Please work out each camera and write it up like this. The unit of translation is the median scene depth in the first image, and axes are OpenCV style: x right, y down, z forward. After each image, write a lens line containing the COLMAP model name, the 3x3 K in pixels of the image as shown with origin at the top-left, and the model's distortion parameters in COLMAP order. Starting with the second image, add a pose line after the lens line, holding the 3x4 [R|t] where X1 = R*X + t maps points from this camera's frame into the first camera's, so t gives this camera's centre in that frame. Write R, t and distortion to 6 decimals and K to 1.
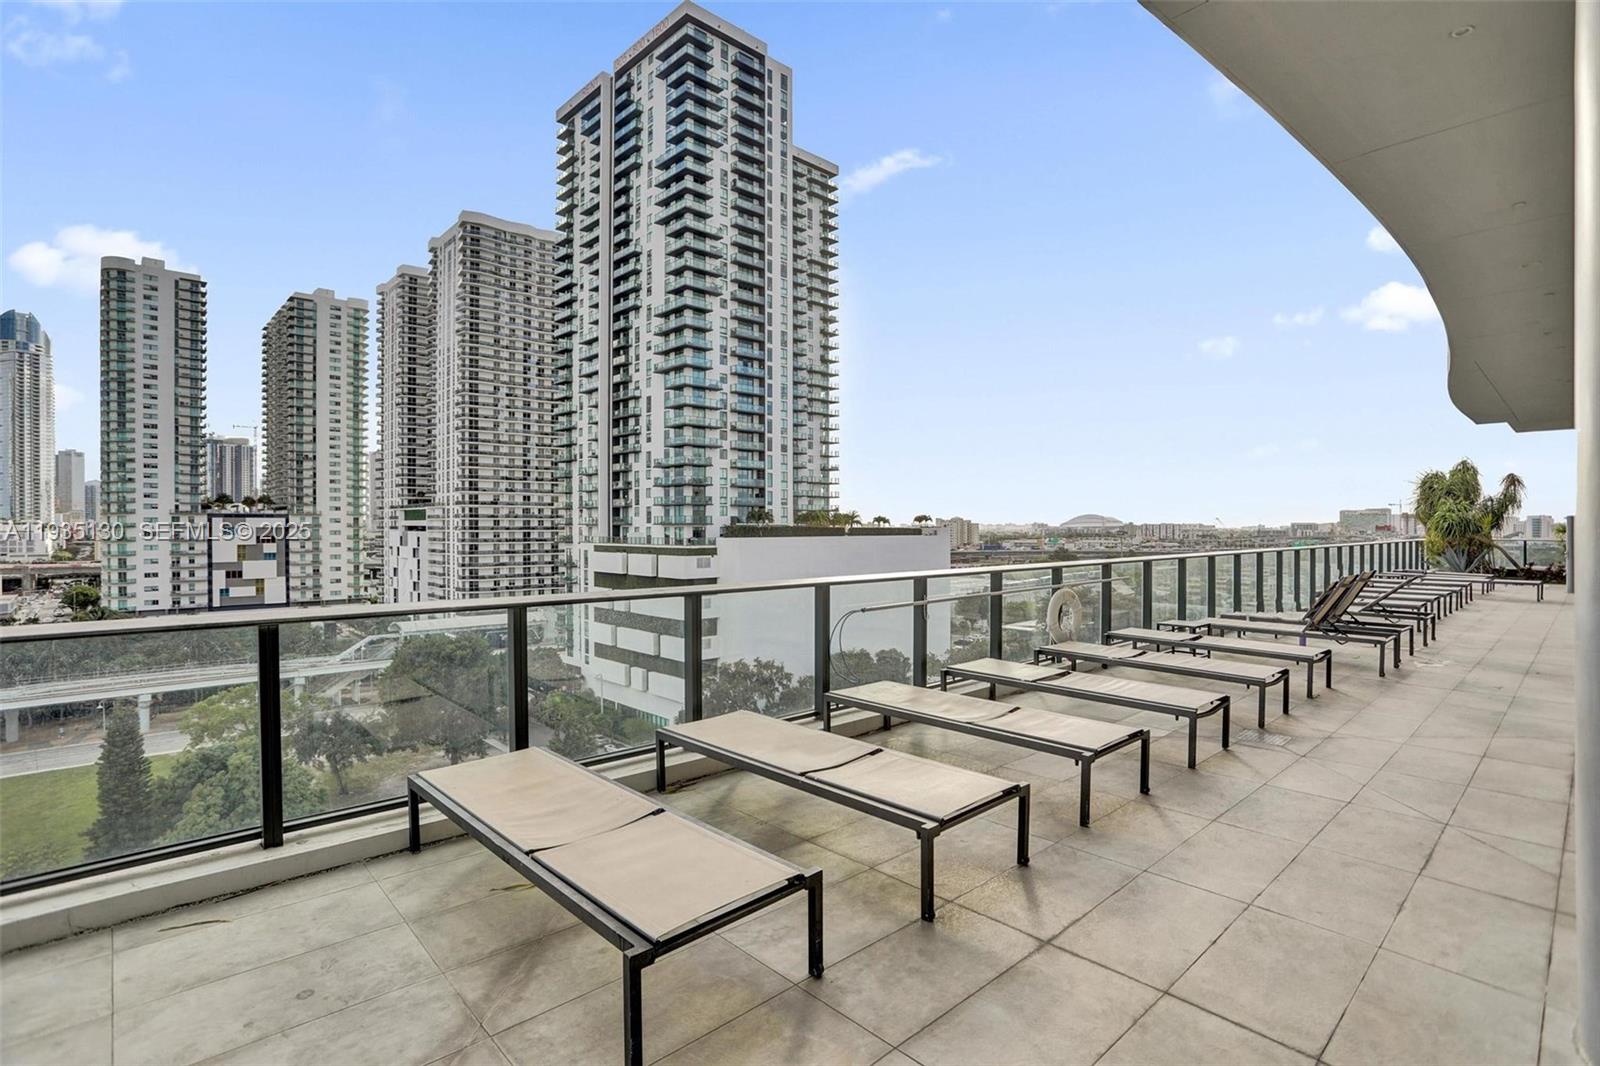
lens RADIAL K [[764.8, 0, 804.1], [0, 764.8, 530.8], [0, 0, 1]] dist [-0.006001, -0.000051]
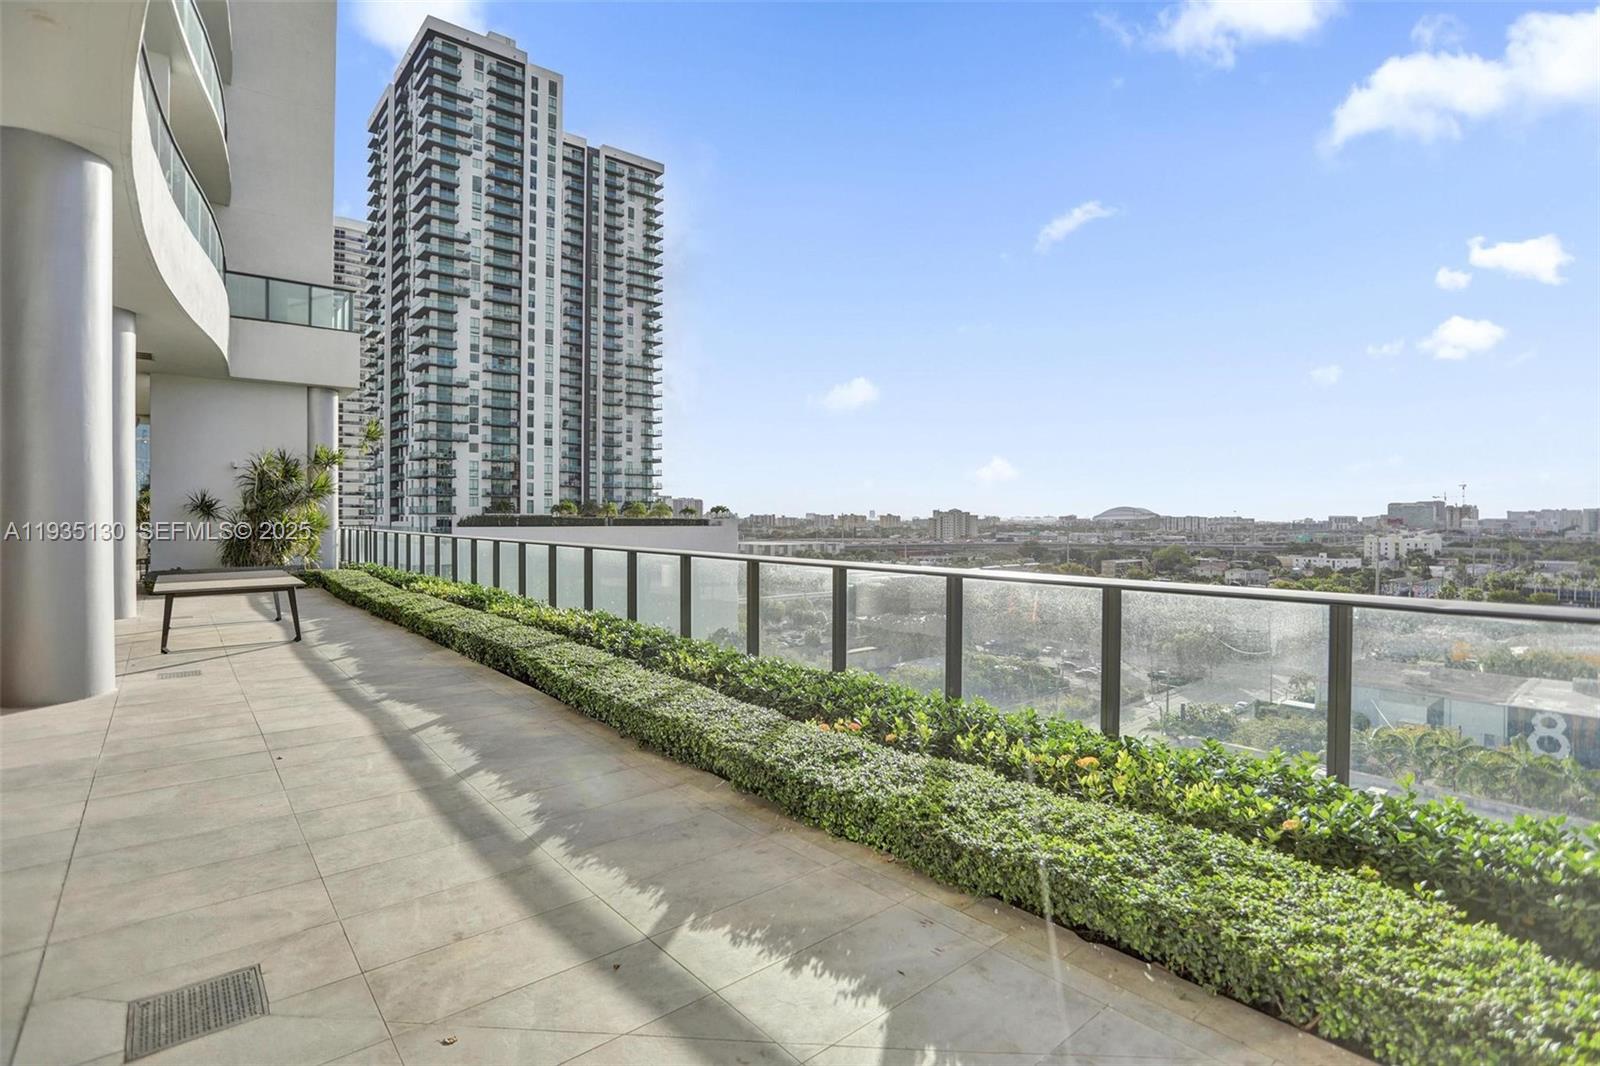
lens RADIAL K [[764.8, 0, 790.6], [0, 764.8, 532.3], [0, 0, 1]] dist [-0.006001, -0.000051]
pose [[0.996848, 0.008199, -0.078916, 0.397188], [-0.006995, 0.999855, 0.015519, -0.002423], [0.079032, -0.014918, 0.996760, -0.019140]]
